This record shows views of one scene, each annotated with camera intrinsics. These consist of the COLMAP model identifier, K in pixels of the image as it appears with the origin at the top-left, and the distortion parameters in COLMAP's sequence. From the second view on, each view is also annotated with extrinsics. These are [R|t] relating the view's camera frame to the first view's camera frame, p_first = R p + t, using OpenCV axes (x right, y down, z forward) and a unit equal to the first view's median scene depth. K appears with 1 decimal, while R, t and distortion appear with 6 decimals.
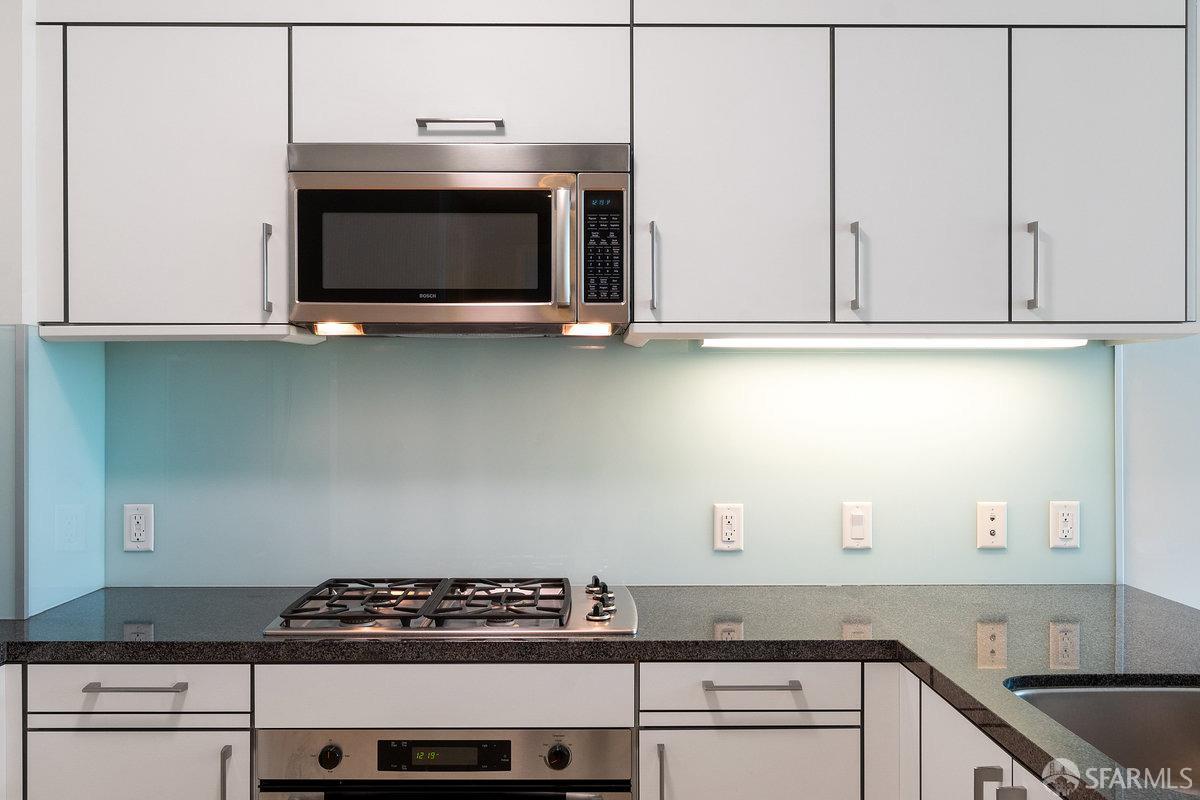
lens RADIAL K [[1148.9, 0, 600.0], [0, 1148.9, 400.0], [0, 0, 1]] dist [-0.004666, -0.003819]
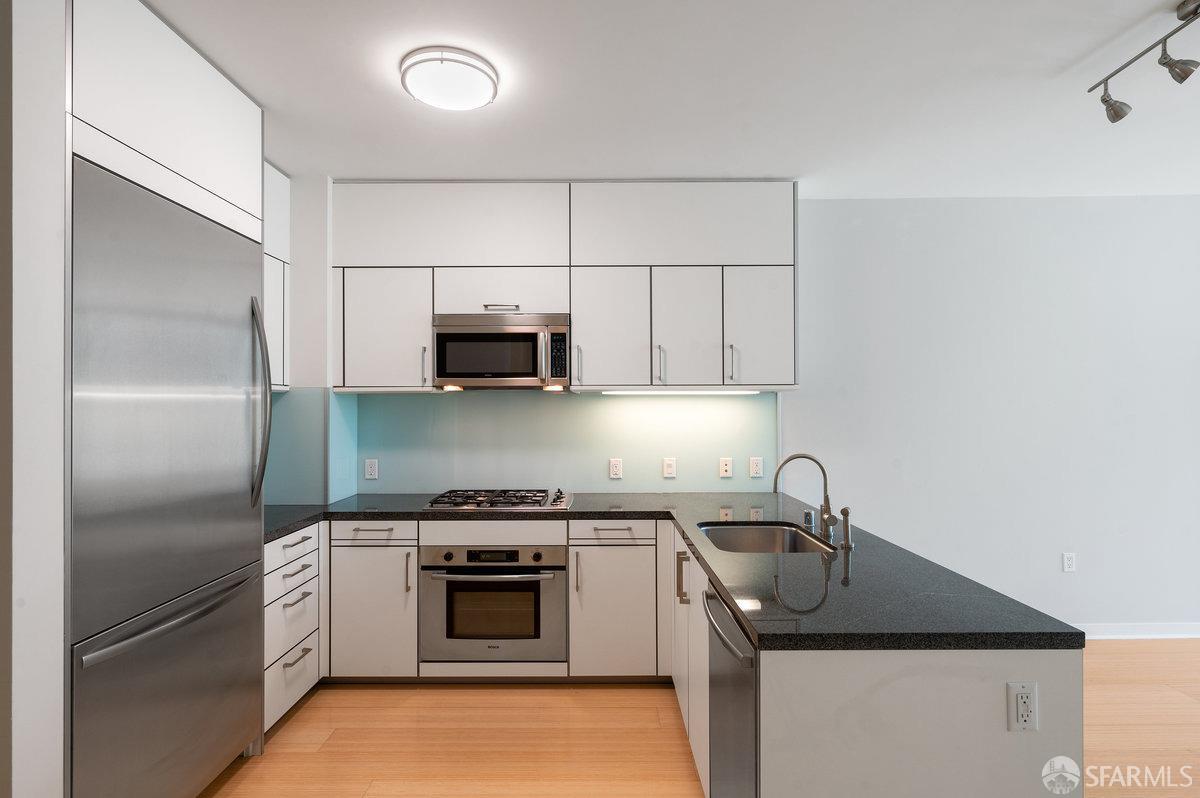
lens RADIAL K [[603.7, 0, 595.4], [0, 603.7, 405.6], [0, 0, 1]] dist [-0.001840, 0.000172]
pose [[0.999939, -0.002612, -0.010717, 0.096939], [0.002557, 0.999983, -0.005151, -0.017422], [0.010731, 0.005123, 0.999929, -0.310449]]
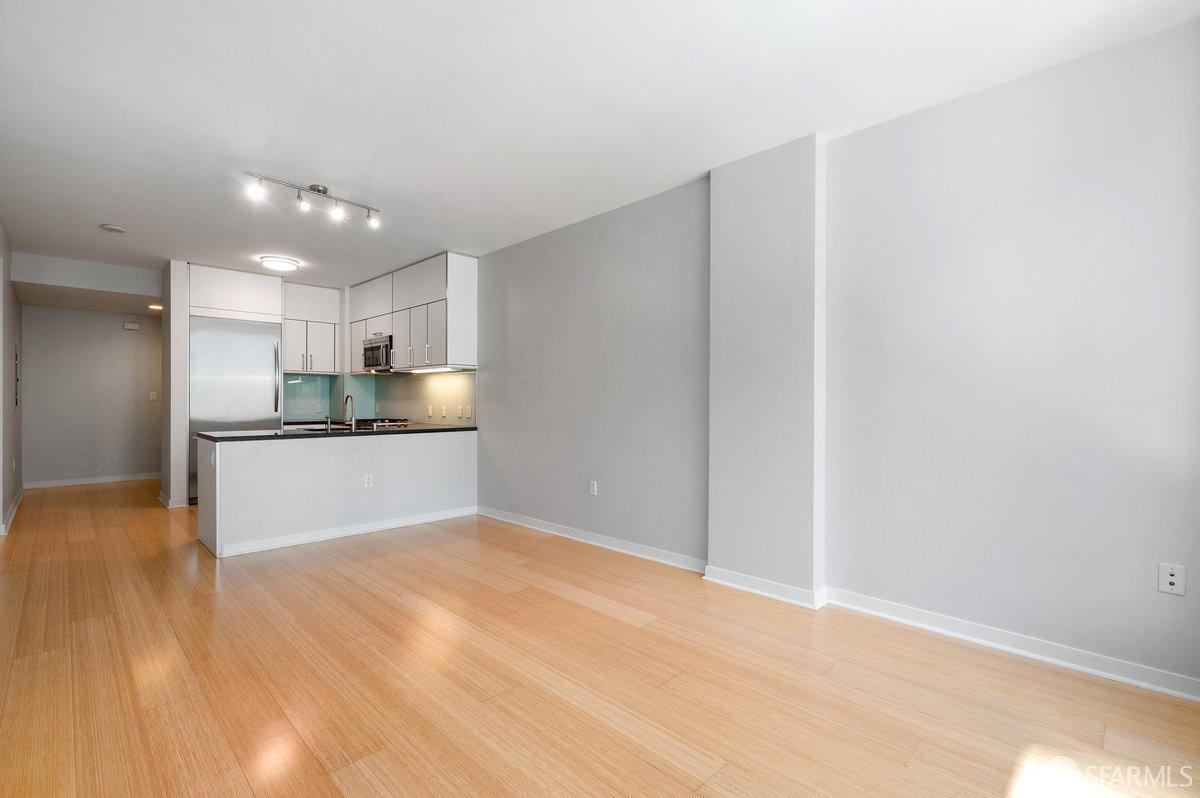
lens RADIAL K [[536.1, 0, 596.8], [0, 536.1, 405.9], [0, 0, 1]] dist [0.004139, 0.000638]
pose [[0.703307, 0.015493, -0.710718, 2.460116], [-0.006985, 0.999865, 0.014884, 0.060048], [0.710852, -0.005503, 0.703320, -0.072060]]
